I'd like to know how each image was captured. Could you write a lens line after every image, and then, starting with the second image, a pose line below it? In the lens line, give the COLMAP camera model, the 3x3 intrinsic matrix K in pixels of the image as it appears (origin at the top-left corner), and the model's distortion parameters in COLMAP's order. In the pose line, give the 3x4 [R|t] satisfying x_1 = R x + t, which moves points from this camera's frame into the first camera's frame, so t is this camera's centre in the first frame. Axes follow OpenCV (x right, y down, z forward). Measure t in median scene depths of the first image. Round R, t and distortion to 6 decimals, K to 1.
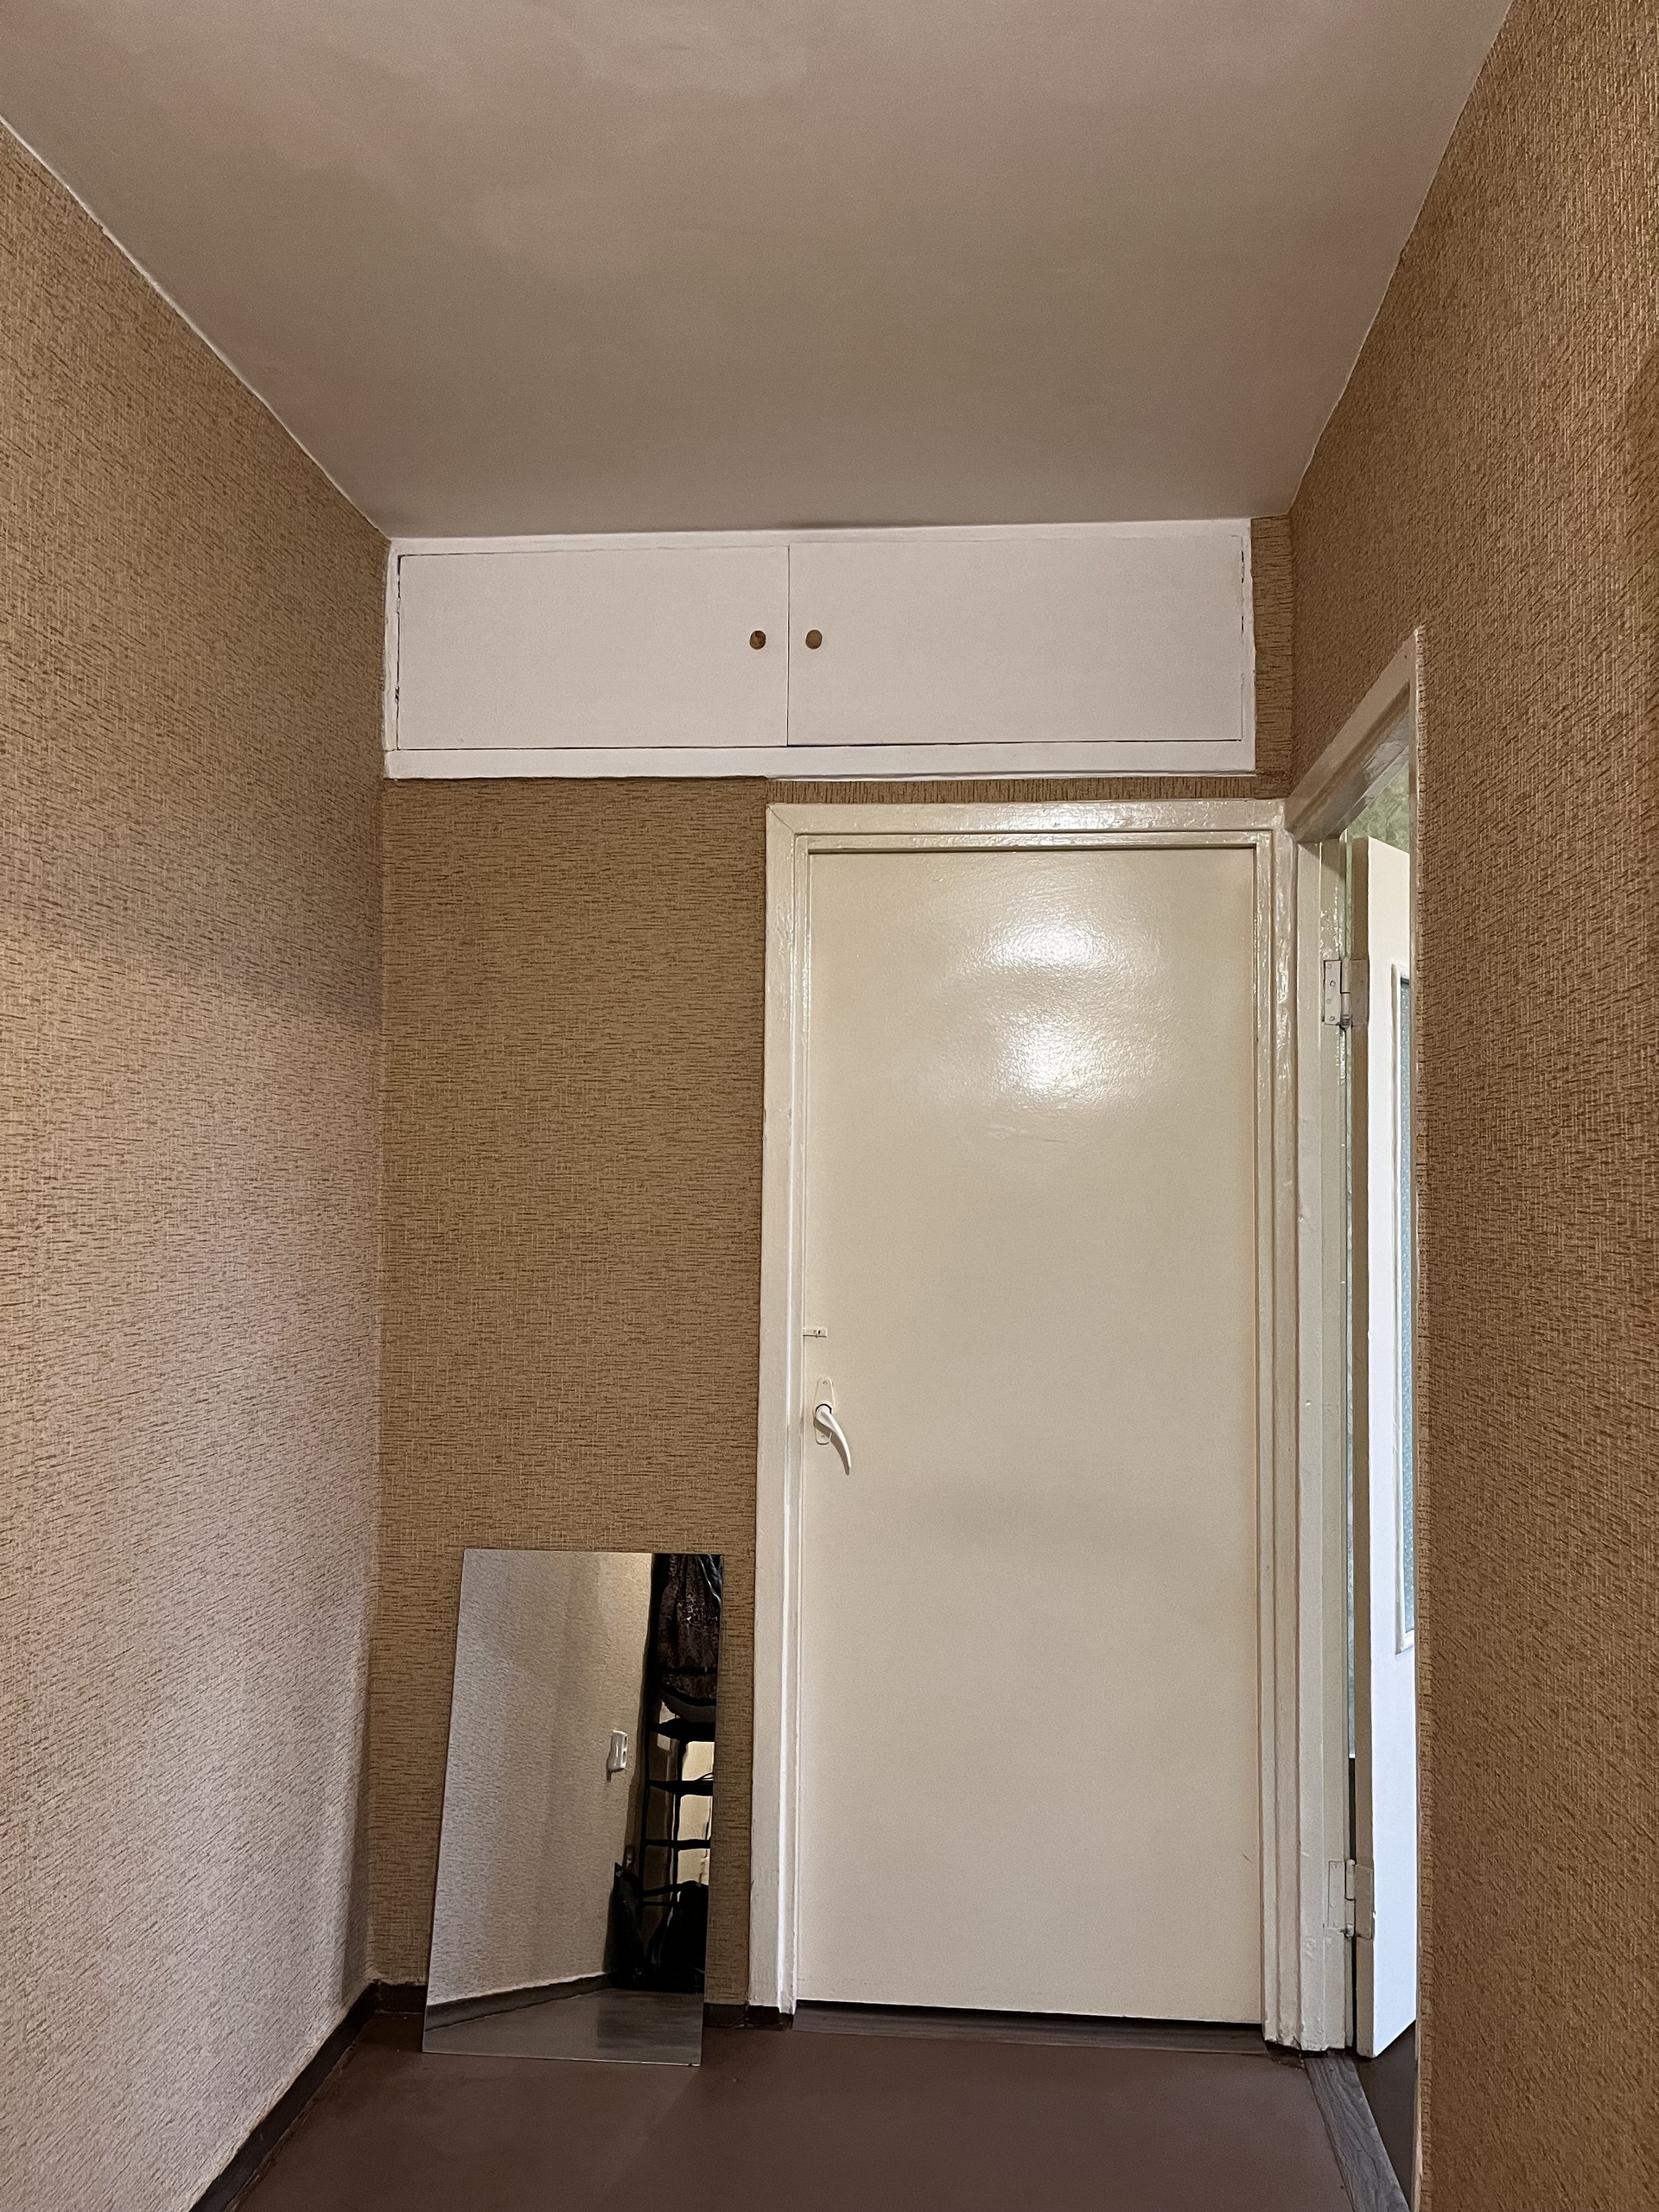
lens RADIAL K [[1661.7, 0, 858.2], [0, 1661.7, 1121.1], [0, 0, 1]] dist [0.079120, -0.100808]
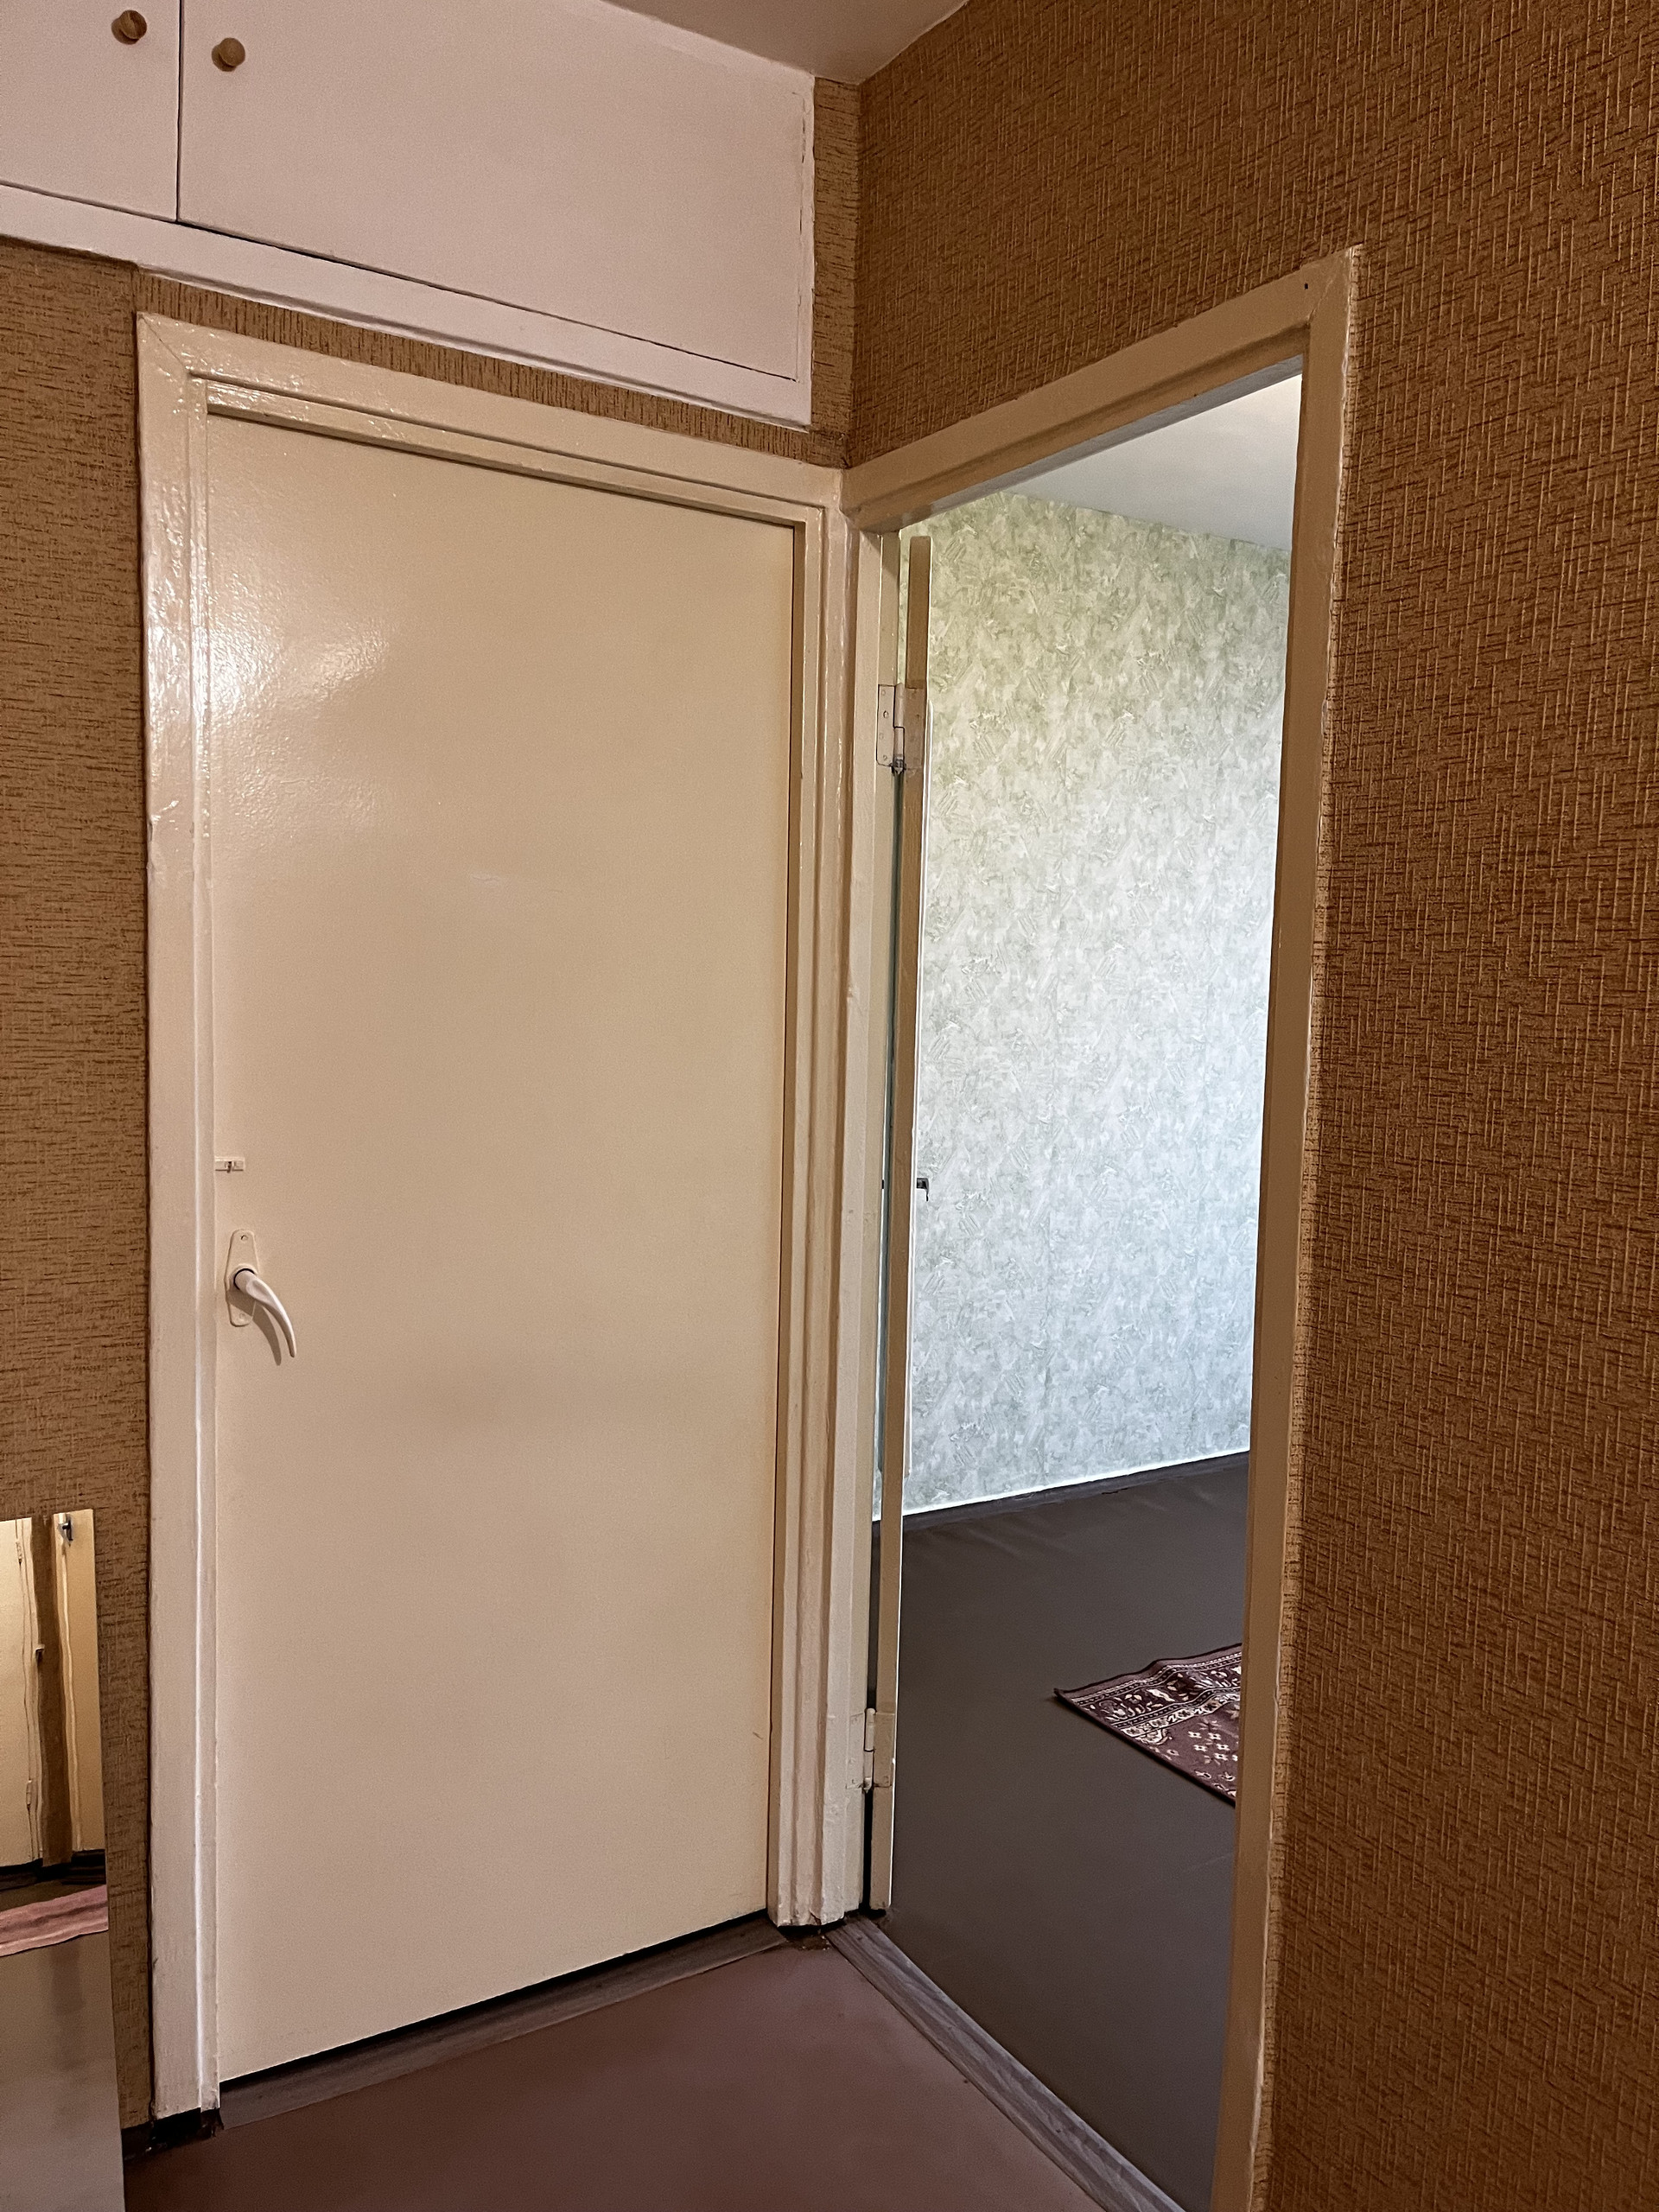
lens RADIAL K [[1661.7, 0, 858.2], [0, 1661.7, 1121.1], [0, 0, 1]] dist [0.079120, -0.100808]
pose [[0.800317, -0.039702, 0.598261, -0.228361], [-0.046239, 0.990747, 0.127603, 0.012162], [-0.597791, -0.129786, 0.791076, 0.322088]]
